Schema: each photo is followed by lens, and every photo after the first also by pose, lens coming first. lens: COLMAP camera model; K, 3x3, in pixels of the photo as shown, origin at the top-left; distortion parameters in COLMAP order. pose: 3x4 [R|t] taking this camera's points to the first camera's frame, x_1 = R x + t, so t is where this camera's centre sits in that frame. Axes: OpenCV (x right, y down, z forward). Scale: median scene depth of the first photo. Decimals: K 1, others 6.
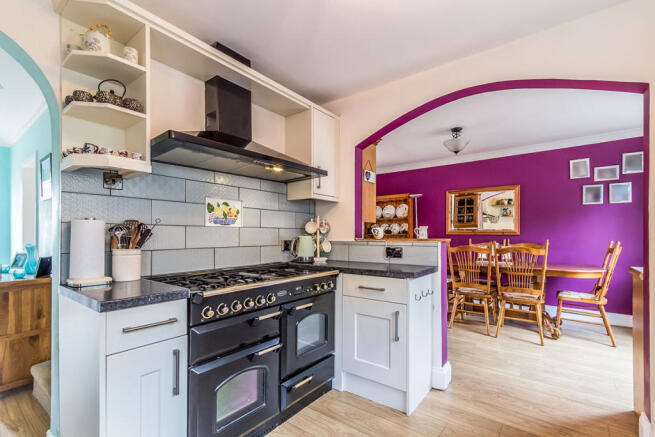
lens RADIAL K [[291.2, 0, 336.3], [0, 291.2, 231.8], [0, 0, 1]] dist [0.001331, 0.000178]
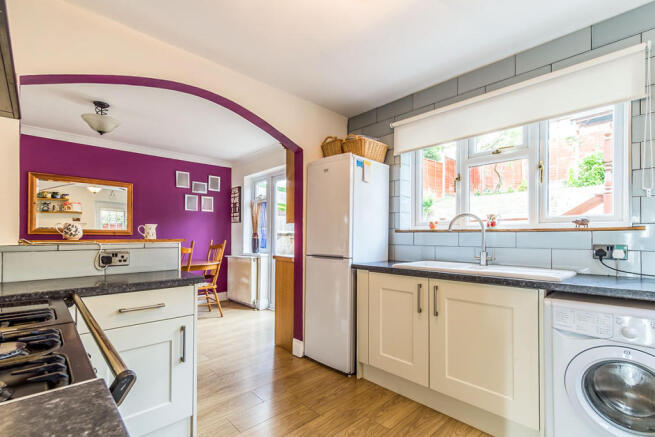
lens RADIAL K [[301.4, 0, 327.2], [0, 301.4, 235.8], [0, 0, 1]] dist [0.001510, 0.000056]
pose [[0.163019, 0.002032, 0.986621, -0.310661], [-0.011378, 0.999935, -0.000179, 0.005899], [-0.986557, -0.011196, 0.163031, 0.246300]]
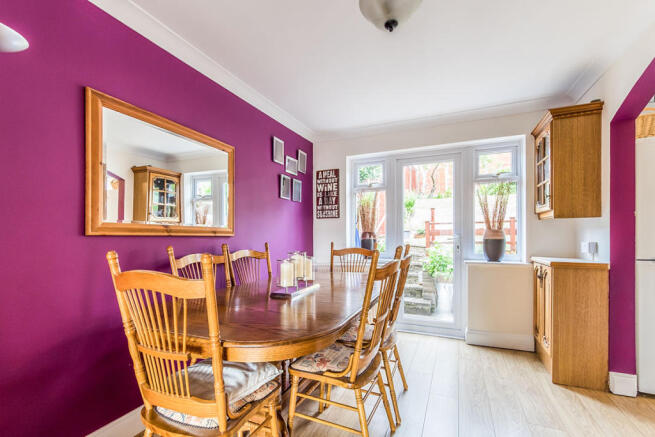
lens RADIAL K [[301.4, 0, 327.2], [0, 301.4, 235.8], [0, 0, 1]] dist [0.001510, 0.000056]
pose [[-0.231539, 0.003862, 0.972818, 0.022317], [-0.006241, 0.999966, -0.005456, 0.015559], [-0.972806, -0.007334, -0.231507, 1.186923]]
